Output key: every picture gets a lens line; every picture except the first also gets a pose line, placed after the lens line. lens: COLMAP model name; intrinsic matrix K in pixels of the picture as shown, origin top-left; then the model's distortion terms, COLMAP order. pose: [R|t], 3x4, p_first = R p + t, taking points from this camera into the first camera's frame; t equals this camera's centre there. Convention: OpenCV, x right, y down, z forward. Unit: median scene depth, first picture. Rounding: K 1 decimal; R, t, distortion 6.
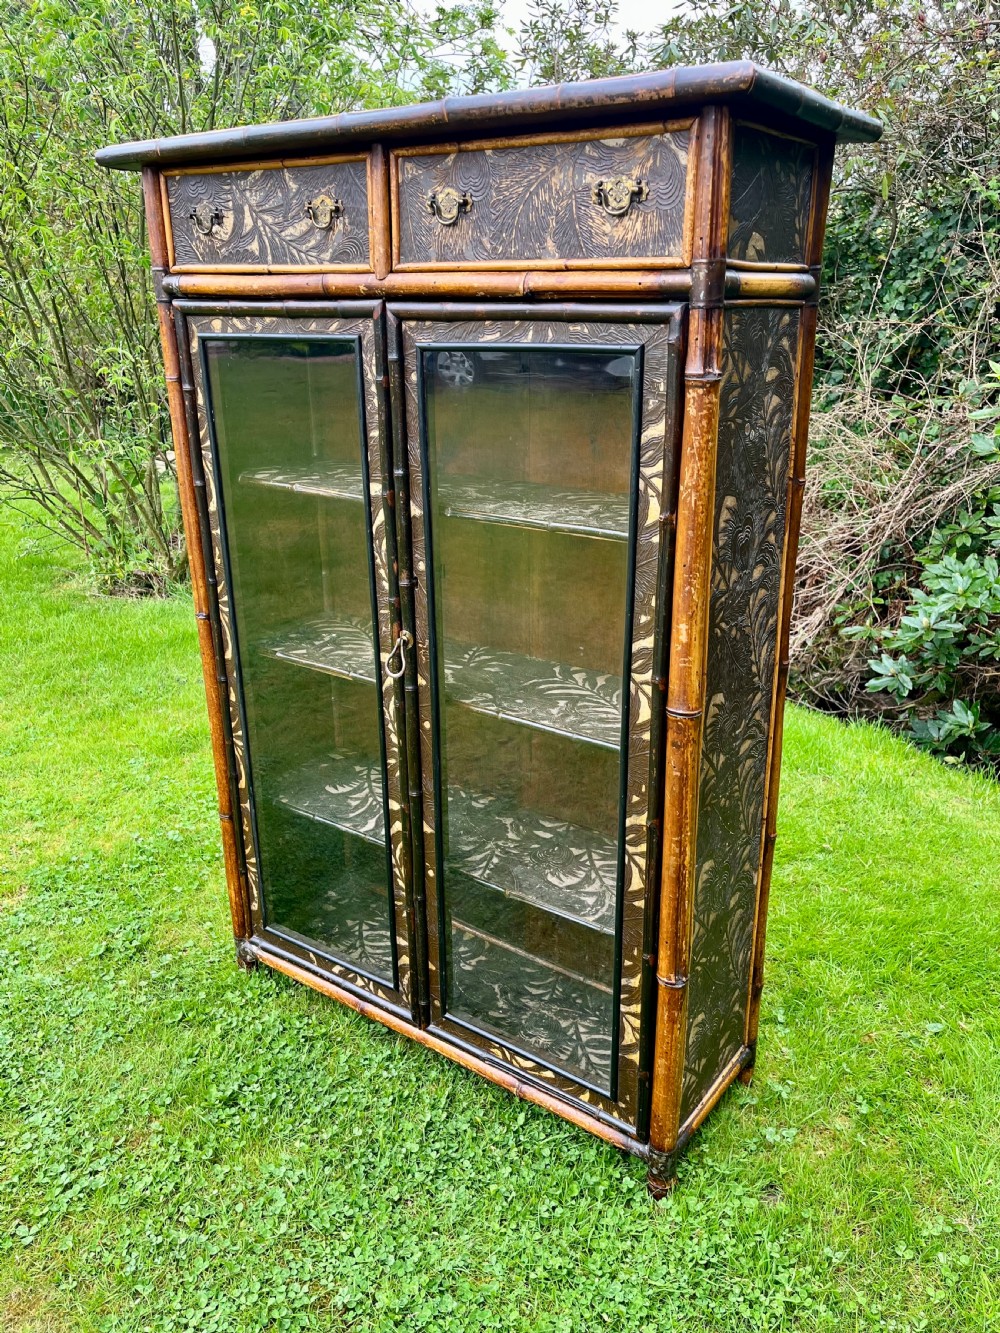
lens RADIAL K [[1017.7, 0, 513.3], [0, 1017.7, 682.5], [0, 0, 1]] dist [0.067604, -0.099597]
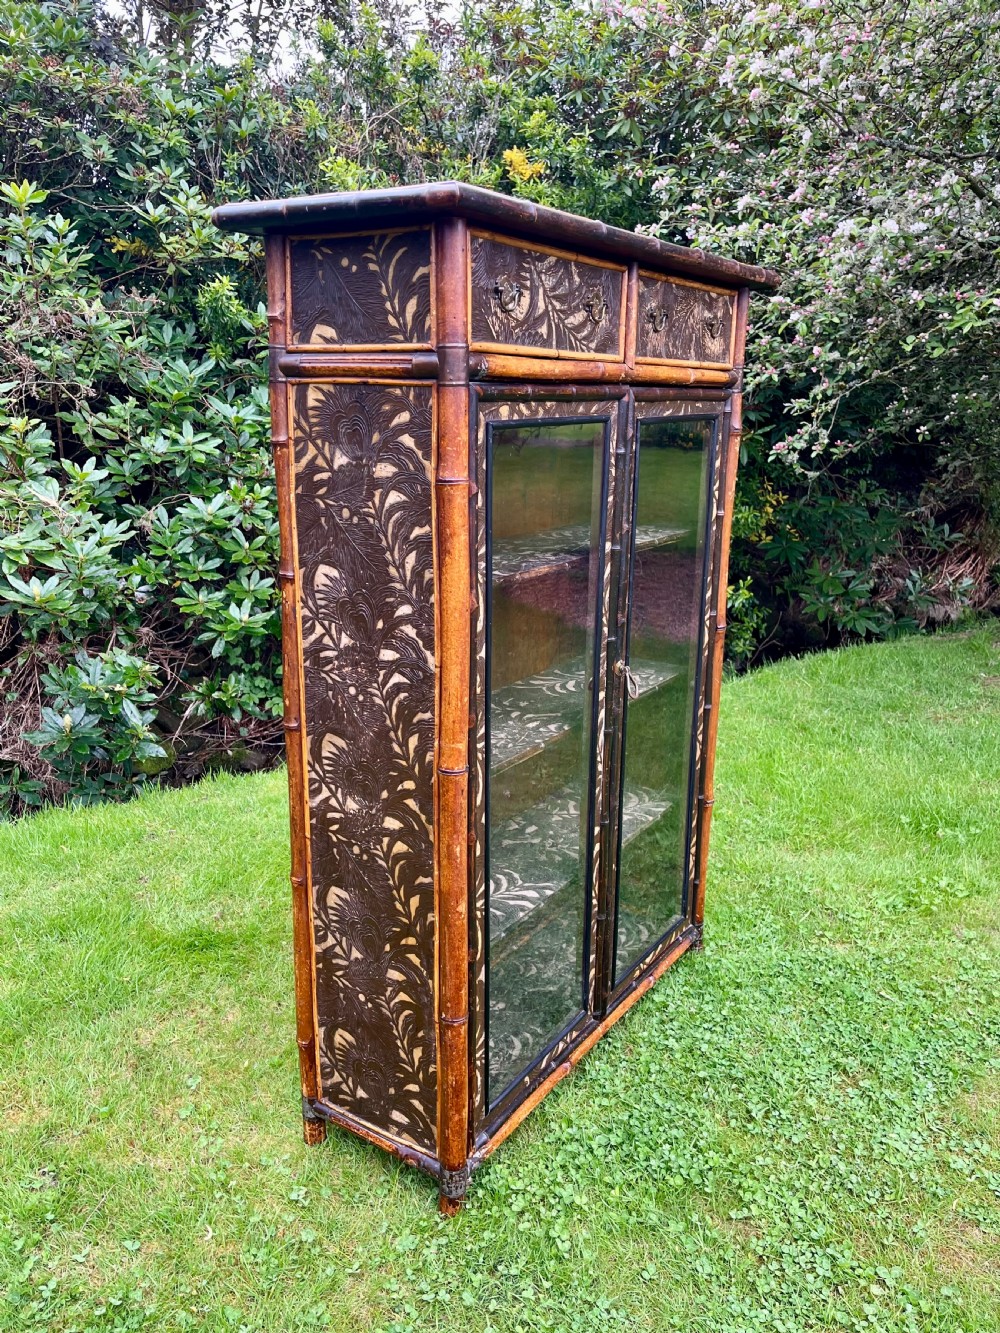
lens RADIAL K [[1017.7, 0, 494.9], [0, 1017.7, 674.7], [0, 0, 1]] dist [0.067604, -0.099597]
pose [[-0.020335, -0.268669, 0.963018, -1.255720], [0.336571, 0.905158, 0.259633, -0.394466], [-0.941438, 0.329404, 0.072020, 1.075096]]
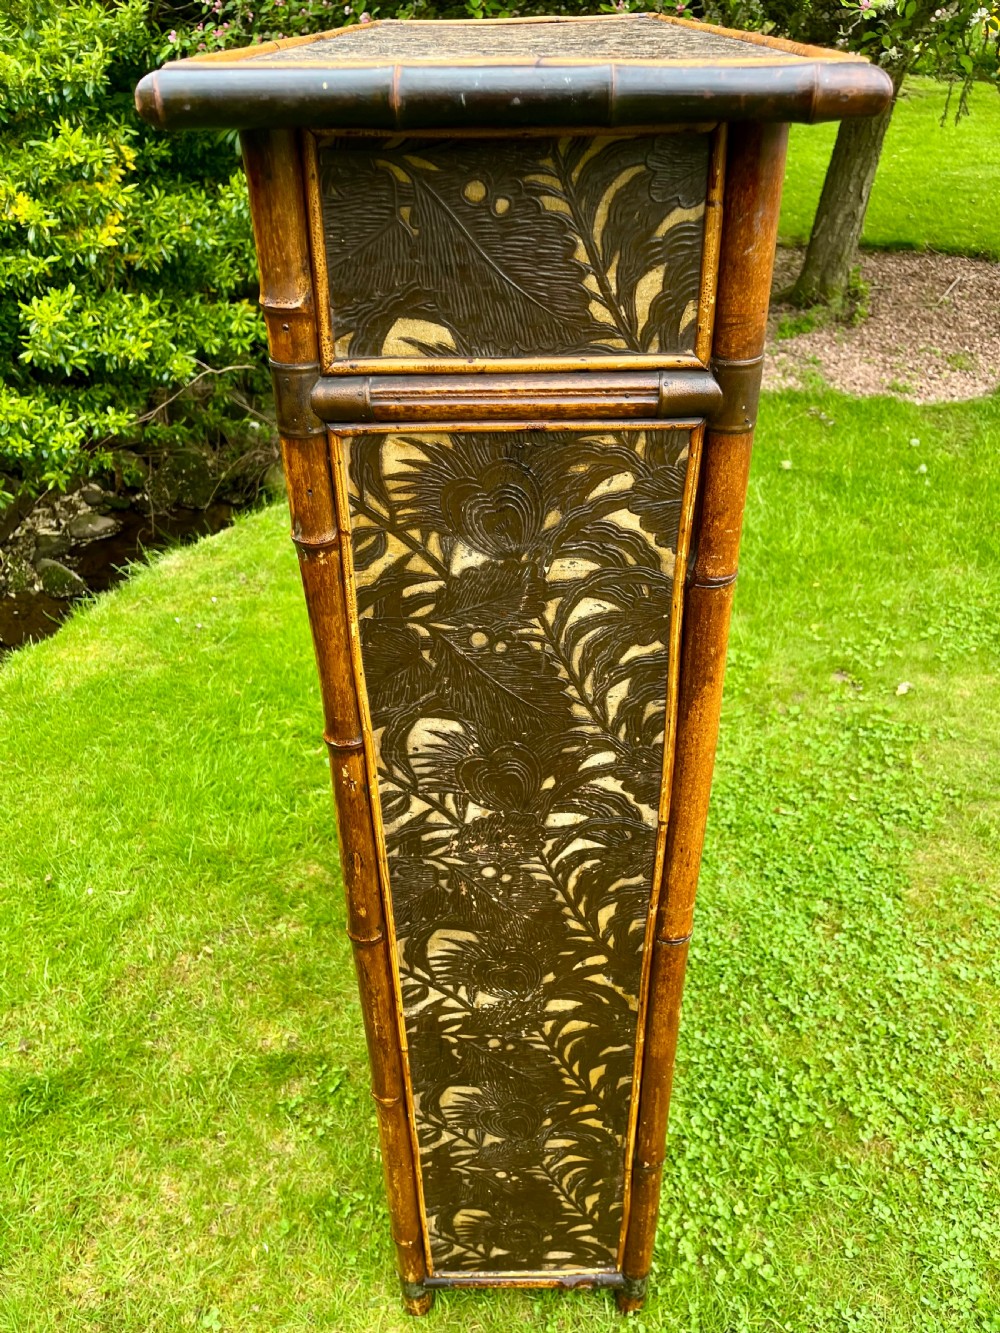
lens RADIAL K [[1017.7, 0, 504.4], [0, 1017.7, 677.8], [0, 0, 1]] dist [0.067604, -0.099597]
pose [[-0.574088, -0.447847, 0.685460, -0.687131], [0.303642, 0.661021, 0.686187, -0.684865], [-0.760411, 0.602066, -0.243499, 1.358270]]
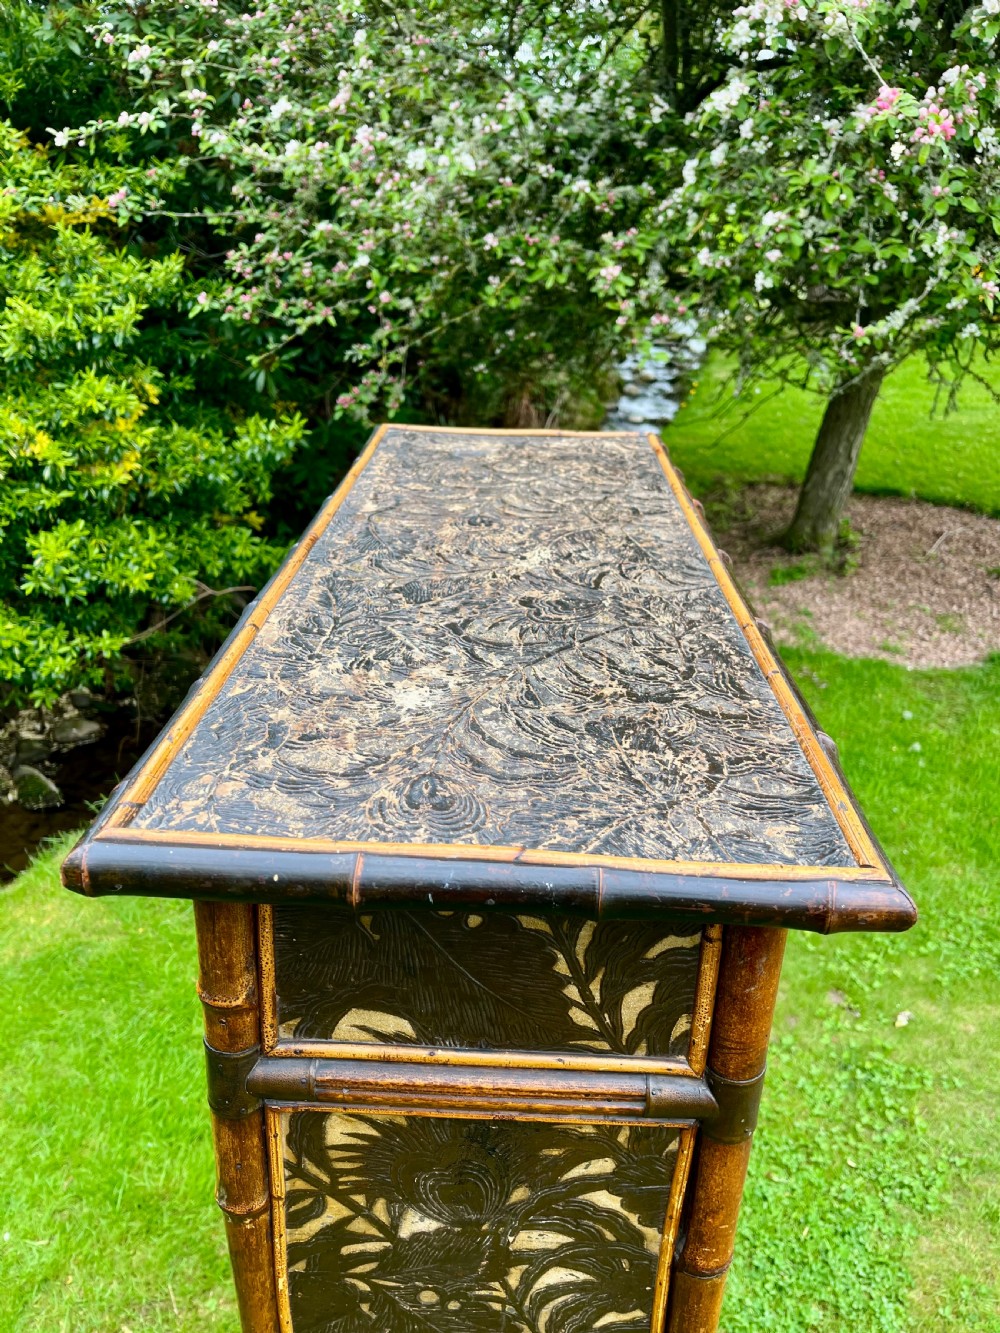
lens RADIAL K [[1017.7, 0, 493.6], [0, 1017.7, 664.8], [0, 0, 1]] dist [0.067604, -0.099597]
pose [[-0.552809, -0.359368, 0.751835, -0.562223], [0.264767, 0.779730, 0.567379, -0.809697], [-0.790127, 0.512714, -0.335893, 1.210877]]
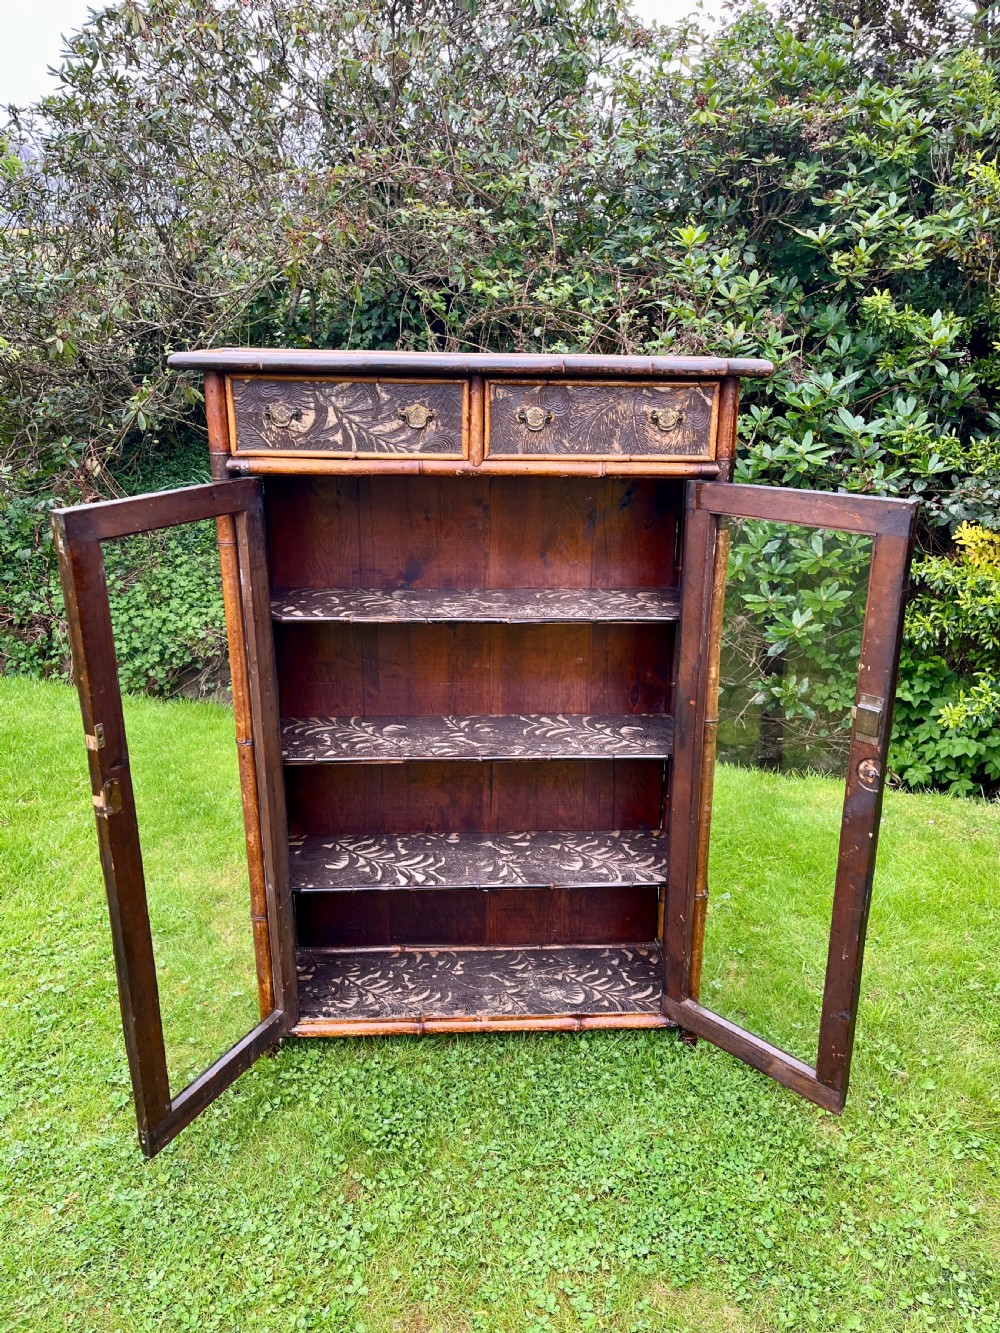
lens RADIAL K [[1017.7, 0, 515.0], [0, 1017.7, 673.2], [0, 0, 1]] dist [0.067604, -0.099597]
pose [[0.780780, -0.185471, 0.596643, -0.877536], [0.207274, 0.977737, 0.032695, -0.137980], [-0.589423, 0.098141, 0.801841, -0.101789]]
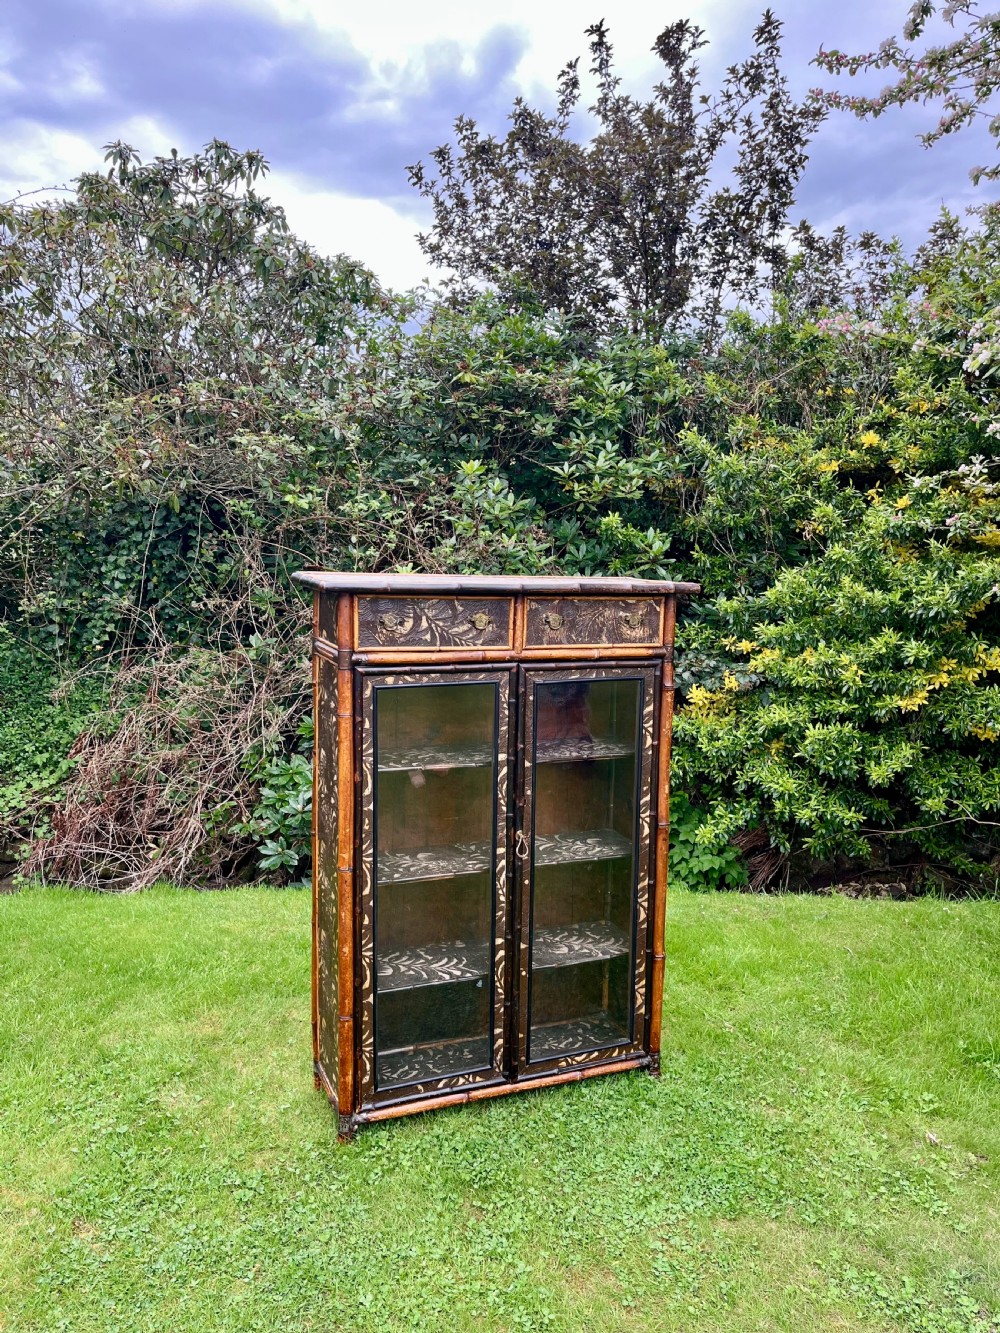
lens RADIAL K [[1017.7, 0, 512.1], [0, 1017.7, 664.2], [0, 0, 1]] dist [0.067604, -0.099597]
pose [[0.526103, -0.095328, 0.845061, -1.649654], [0.271186, 0.960626, -0.060465, -0.232945], [-0.806023, 0.260980, 0.531240, -0.034499]]
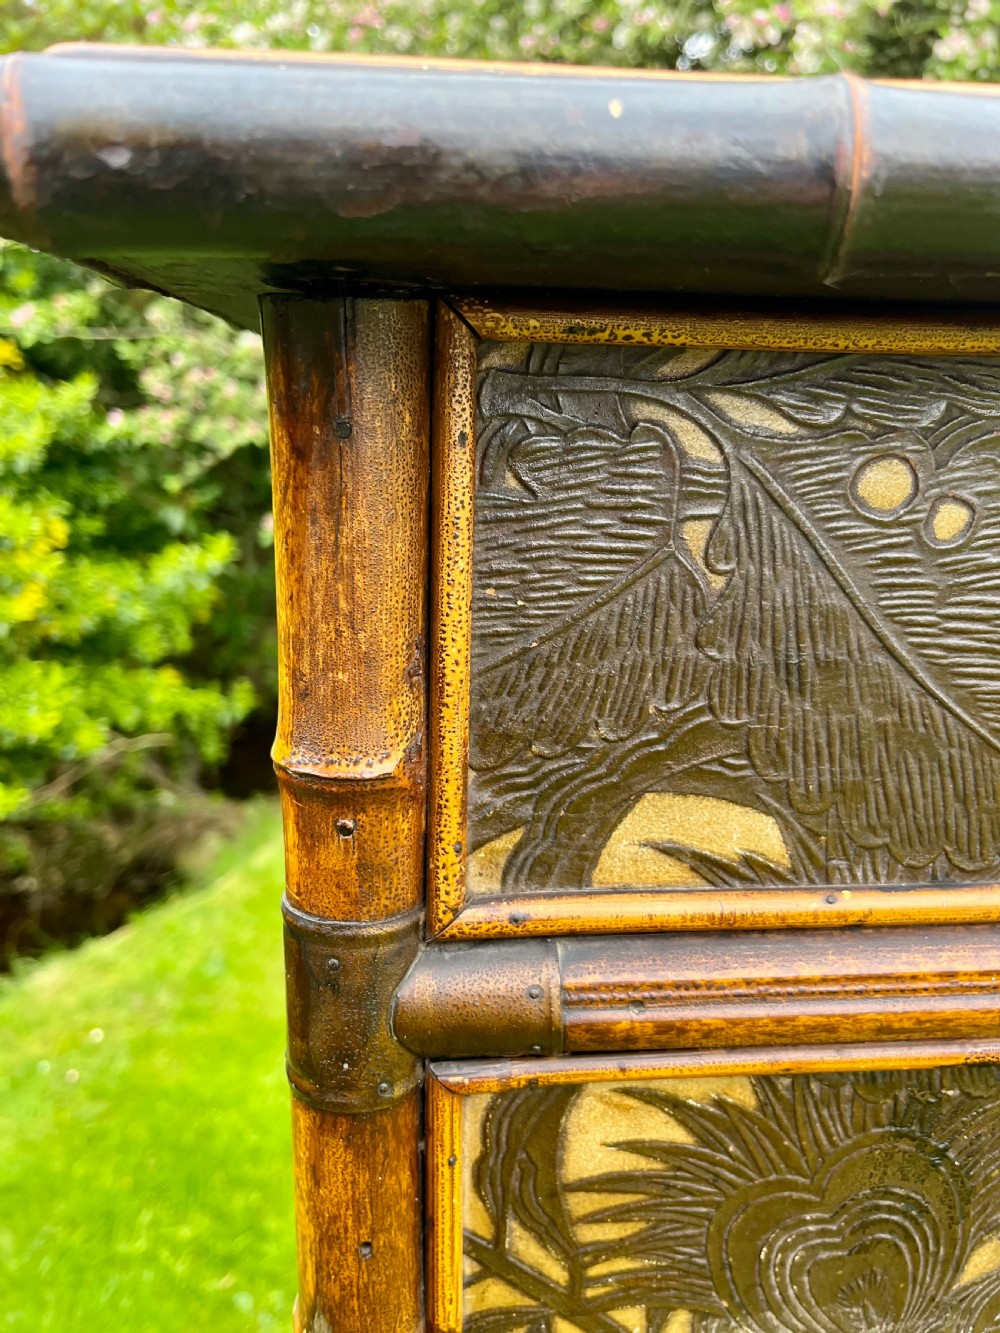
lens RADIAL K [[1017.7, 0, 510.5], [0, 1017.7, 677.8], [0, 0, 1]] dist [0.067604, -0.099597]
pose [[-0.644673, -0.194273, 0.739361, -0.386304], [0.262398, 0.852175, 0.452709, -0.592209], [-0.718014, 0.485856, -0.498397, 1.279142]]
